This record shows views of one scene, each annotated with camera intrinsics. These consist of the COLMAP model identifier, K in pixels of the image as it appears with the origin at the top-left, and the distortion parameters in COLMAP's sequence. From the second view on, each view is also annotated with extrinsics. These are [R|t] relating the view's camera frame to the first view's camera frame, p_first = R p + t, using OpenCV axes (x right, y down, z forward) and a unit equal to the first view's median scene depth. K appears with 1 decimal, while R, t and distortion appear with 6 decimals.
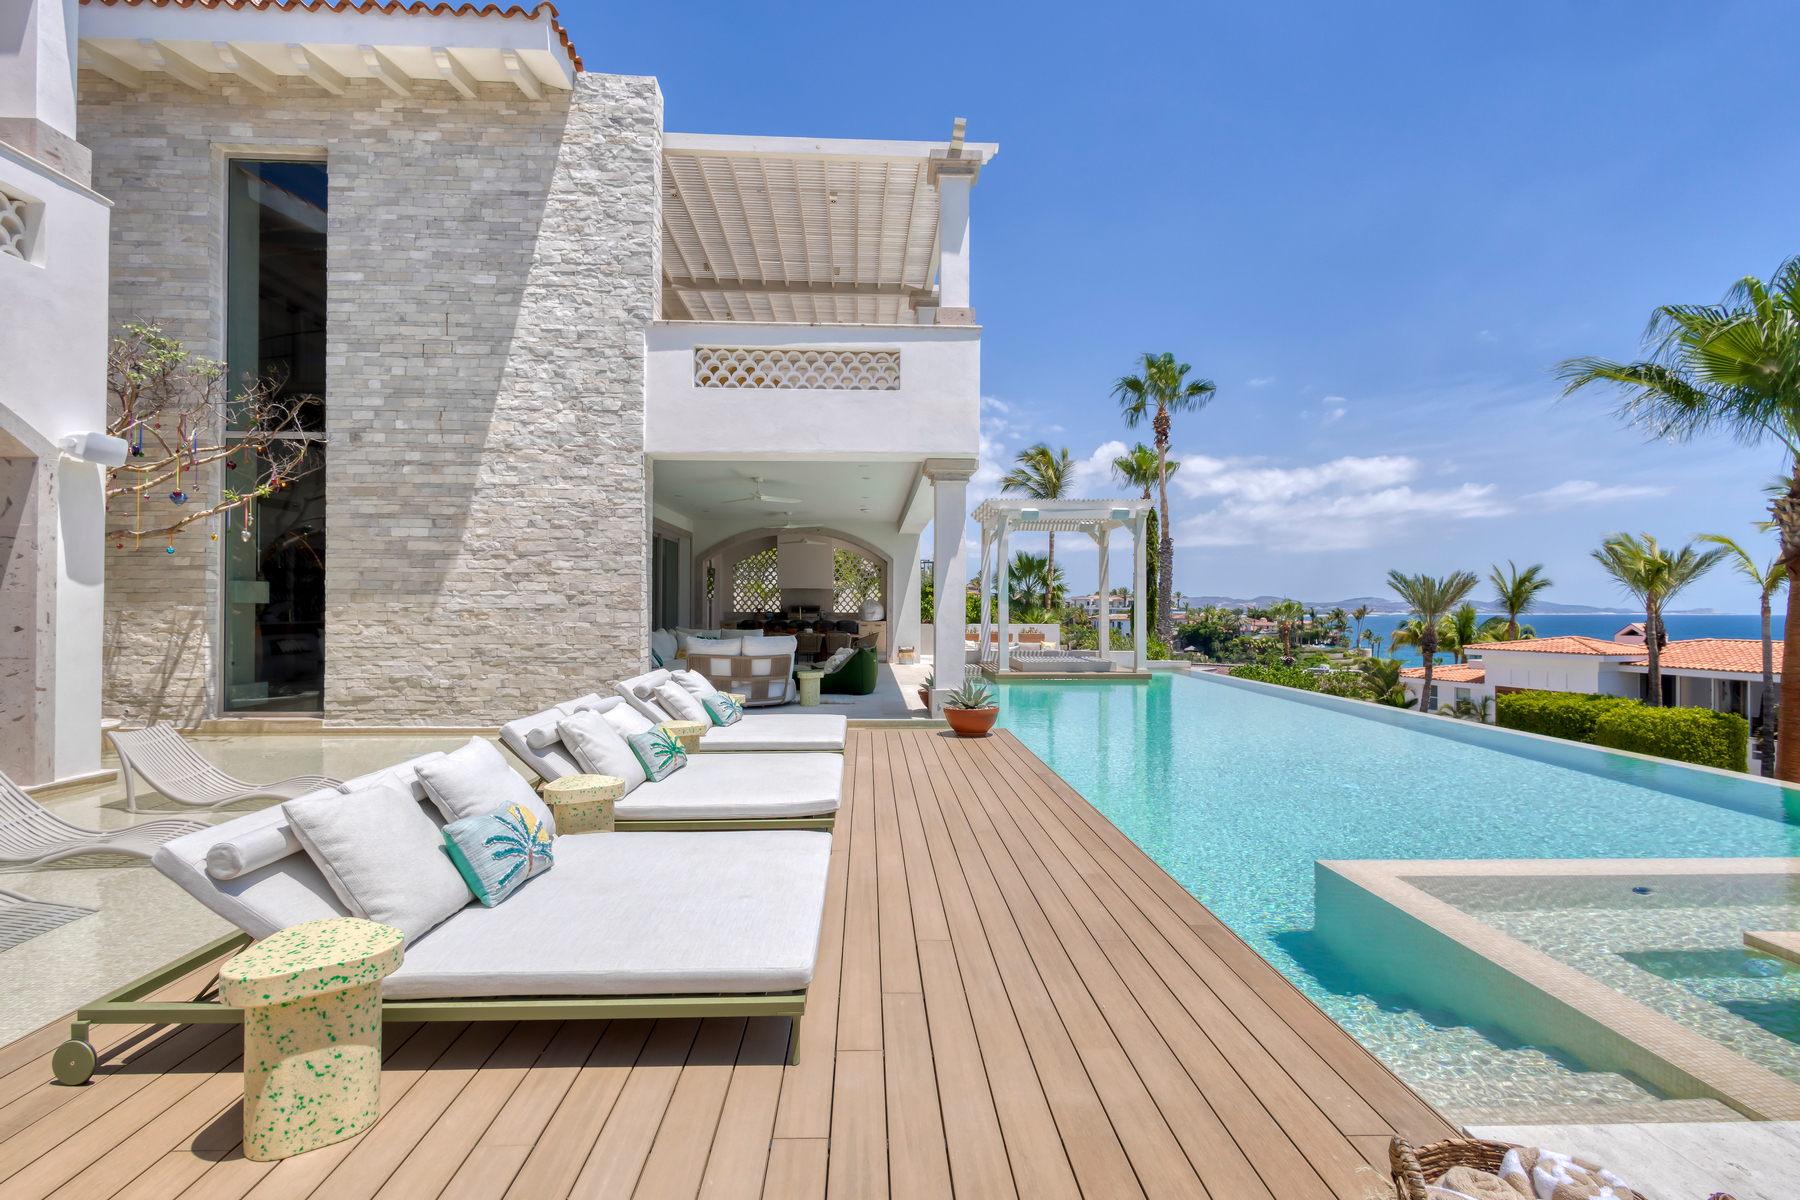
lens RADIAL K [[824.3, 0, 897.2], [0, 824.3, 600.9], [0, 0, 1]] dist [0.012275, -0.003087]
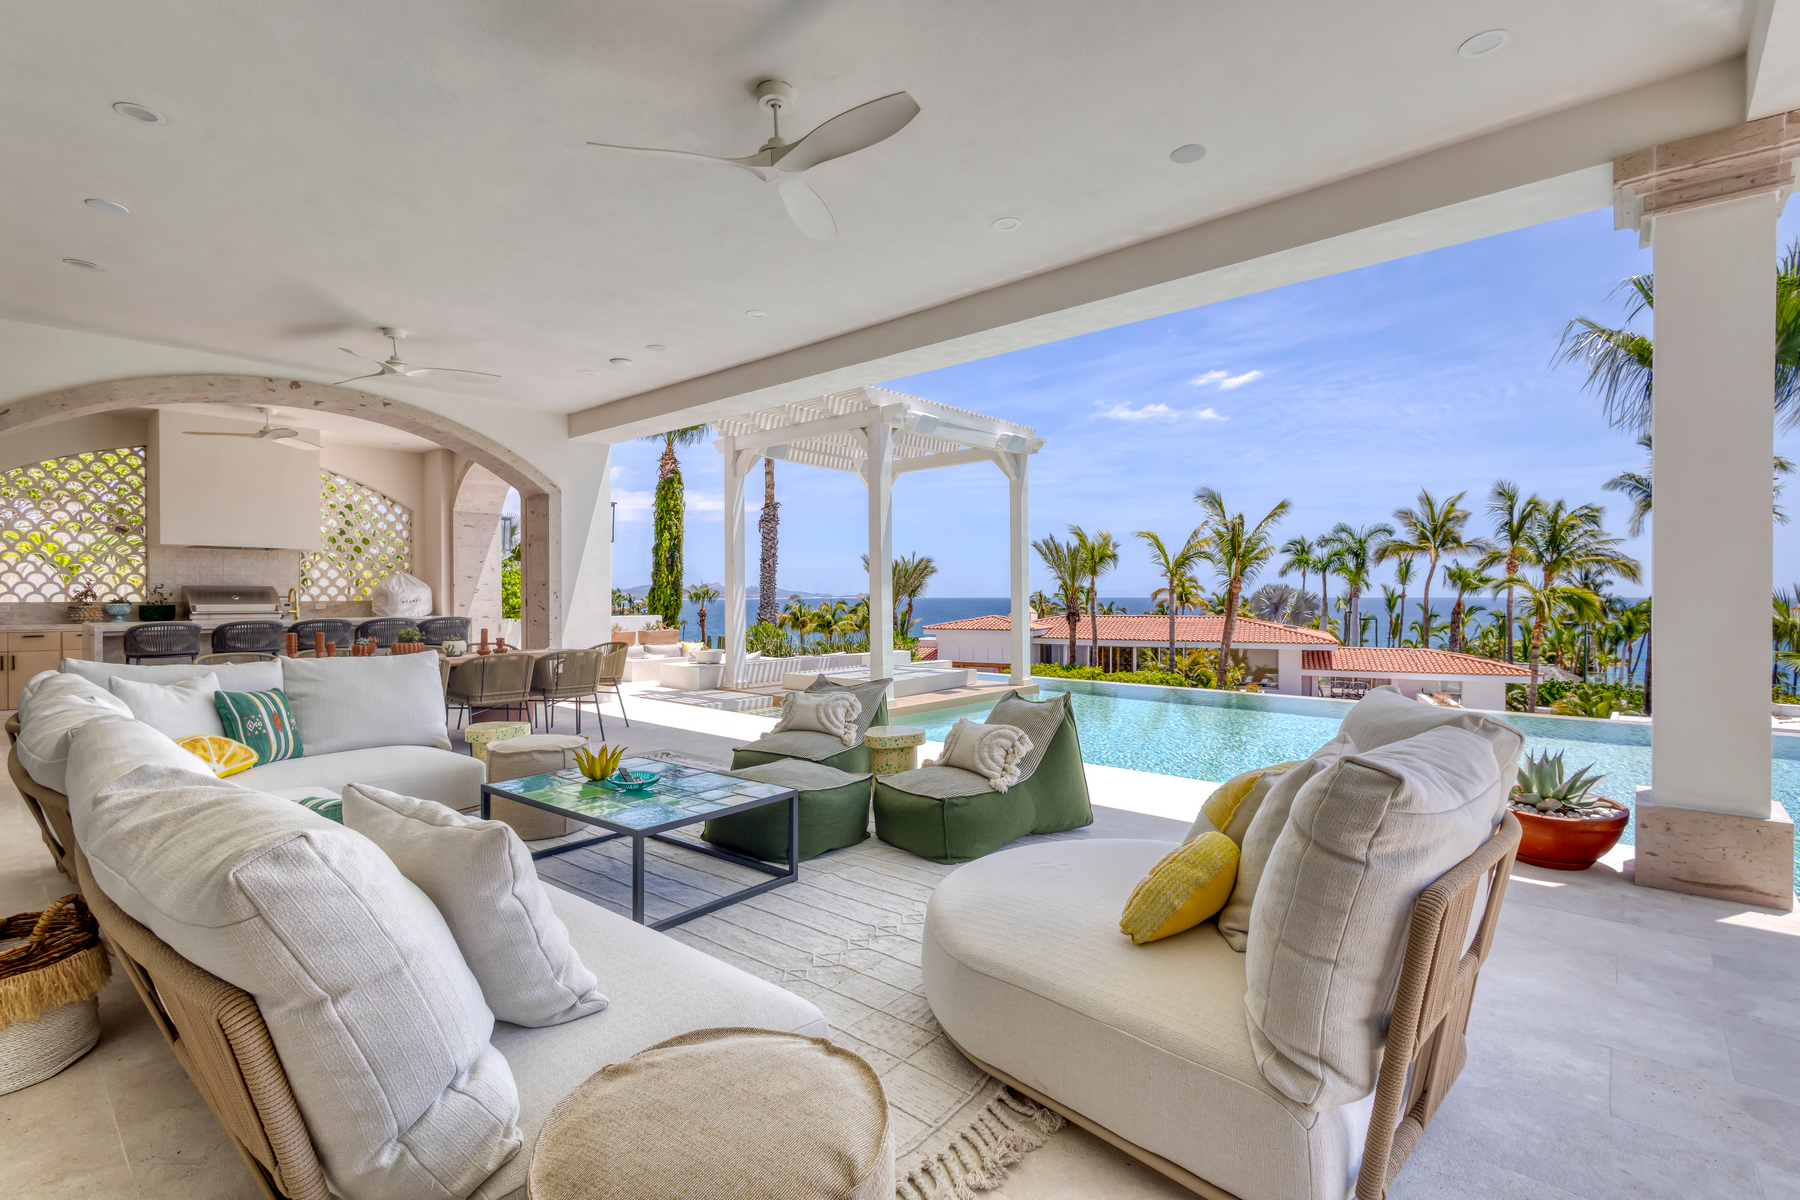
lens RADIAL K [[824.3, 0, 895.6], [0, 824.3, 598.1], [0, 0, 1]] dist [0.012275, -0.003087]
pose [[0.681951, -0.008057, 0.731354, -0.496429], [-0.001367, 0.999924, 0.012291, 0.014288], [-0.731397, -0.009381, 0.681888, 1.126013]]
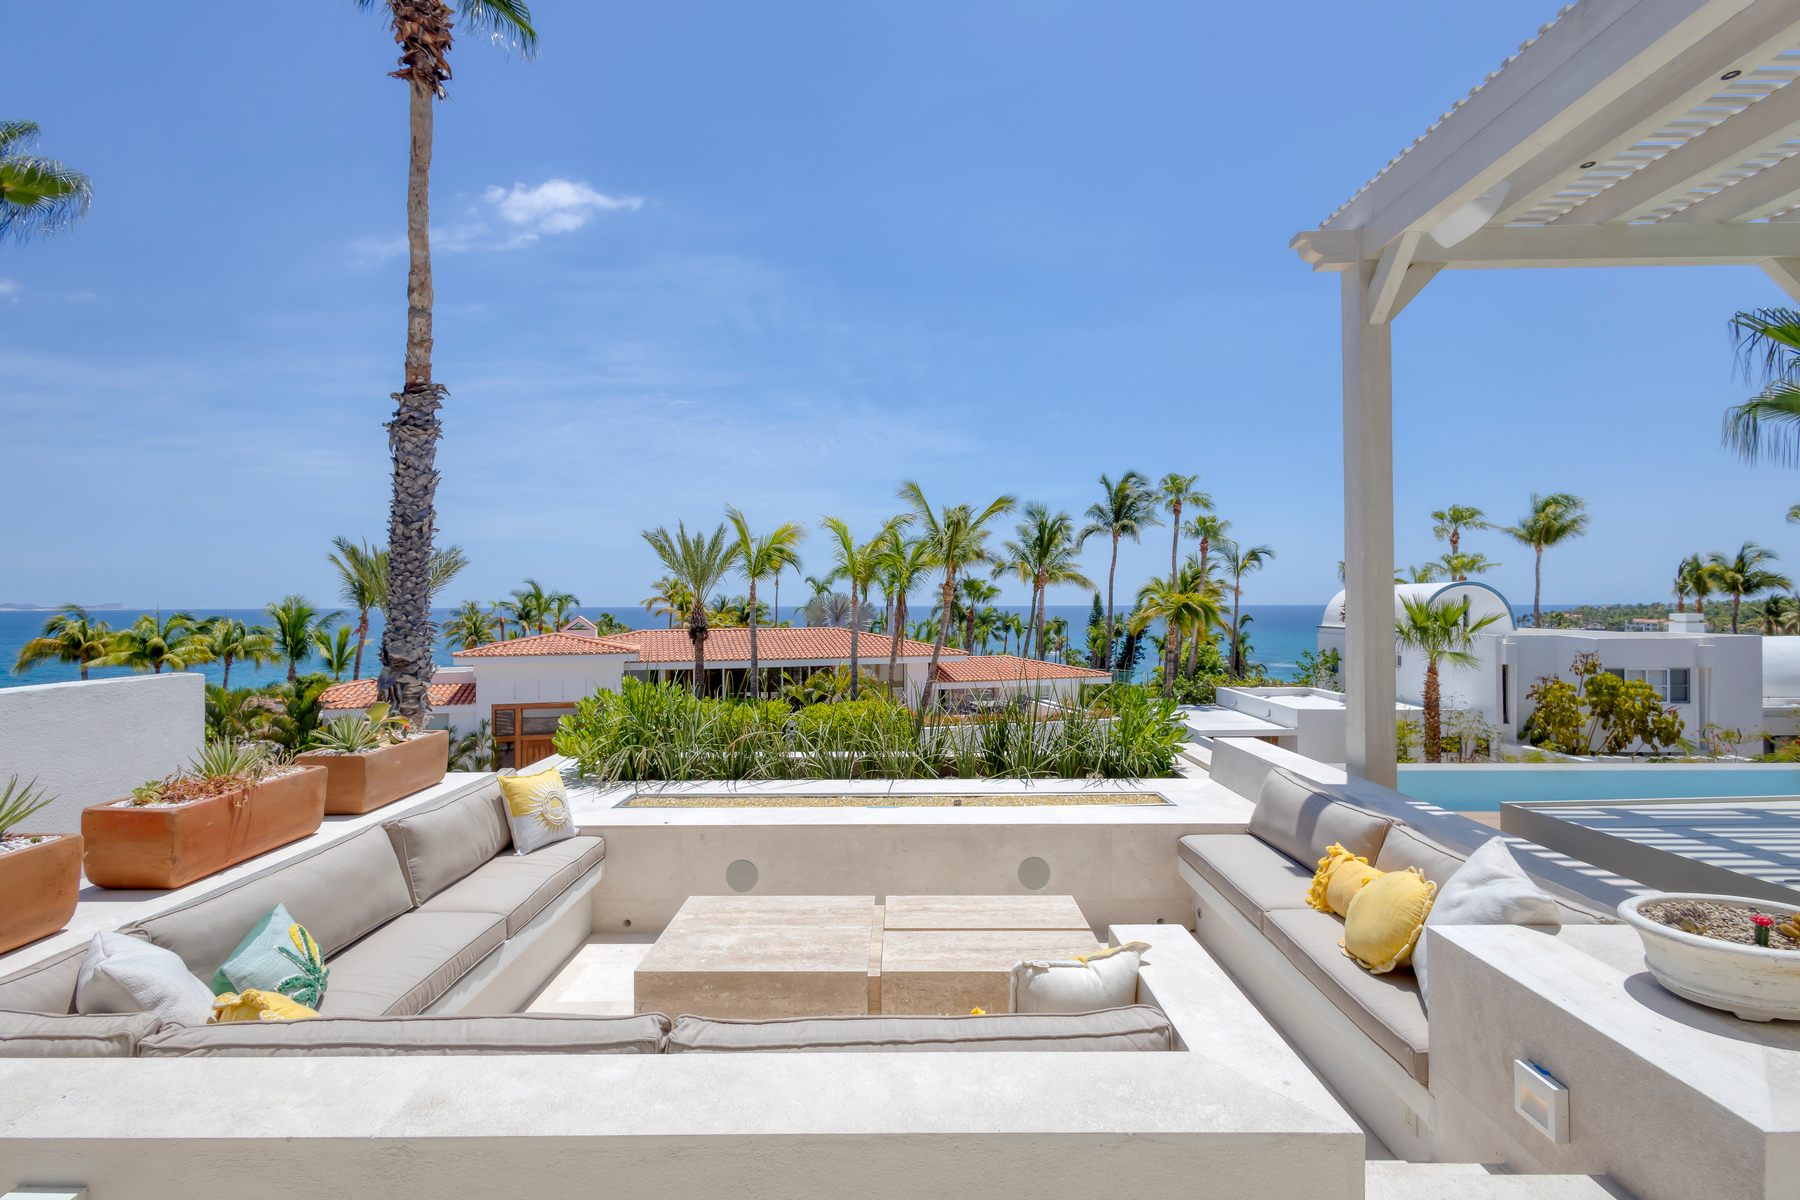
lens RADIAL K [[824.3, 0, 897.5], [0, 824.3, 597.9], [0, 0, 1]] dist [0.012275, -0.003087]
pose [[0.018672, 0.001221, 0.999825, -0.013216], [-0.005111, 0.999986, -0.001126, 0.026222], [-0.999813, -0.005089, 0.018678, 2.361576]]
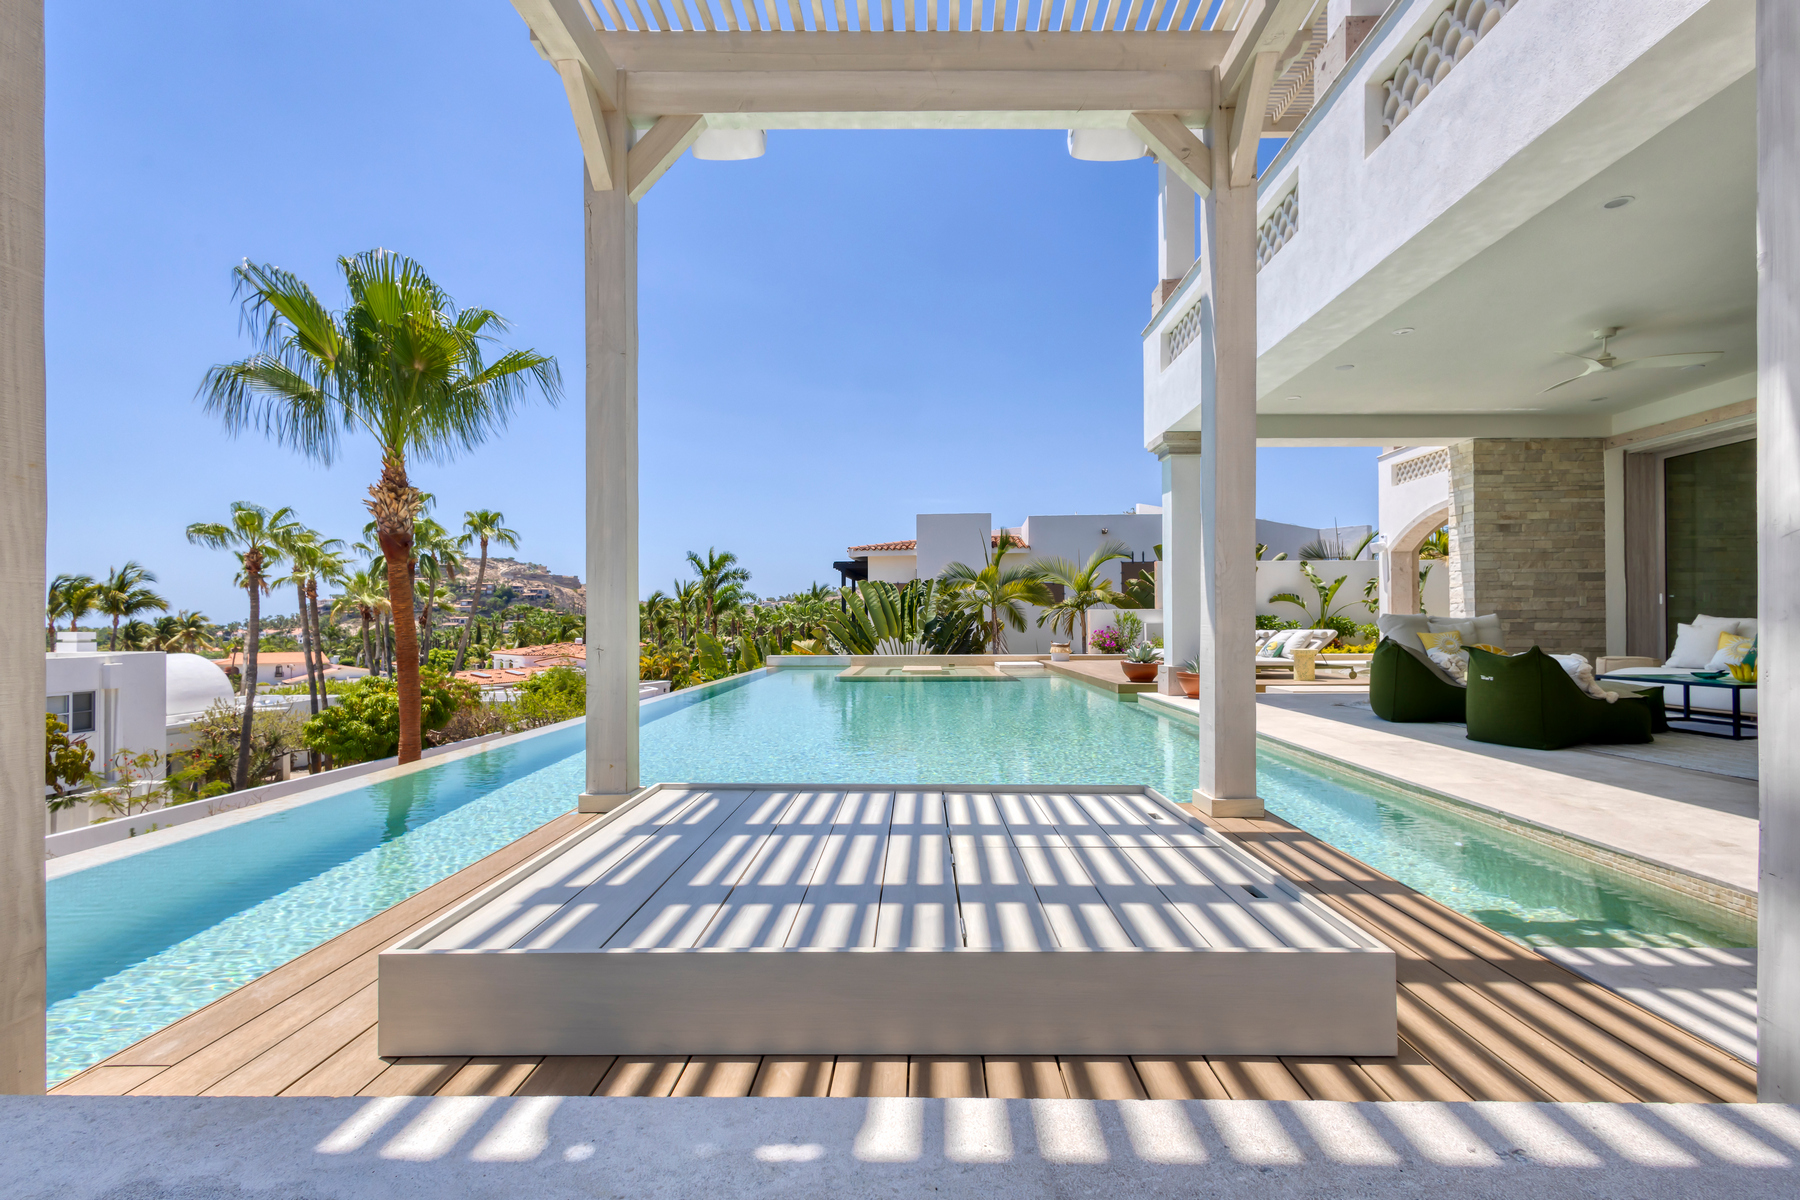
lens RADIAL K [[853.5, 0, 913.4], [0, 853.5, 616.4], [0, 0, 1]] dist [0.005590, 0.000136]
pose [[-0.999448, -0.000477, 0.033211, 0.322363], [-0.001047, 0.999852, -0.017170, 0.066682], [-0.033198, -0.017195, -0.999301, 2.217525]]
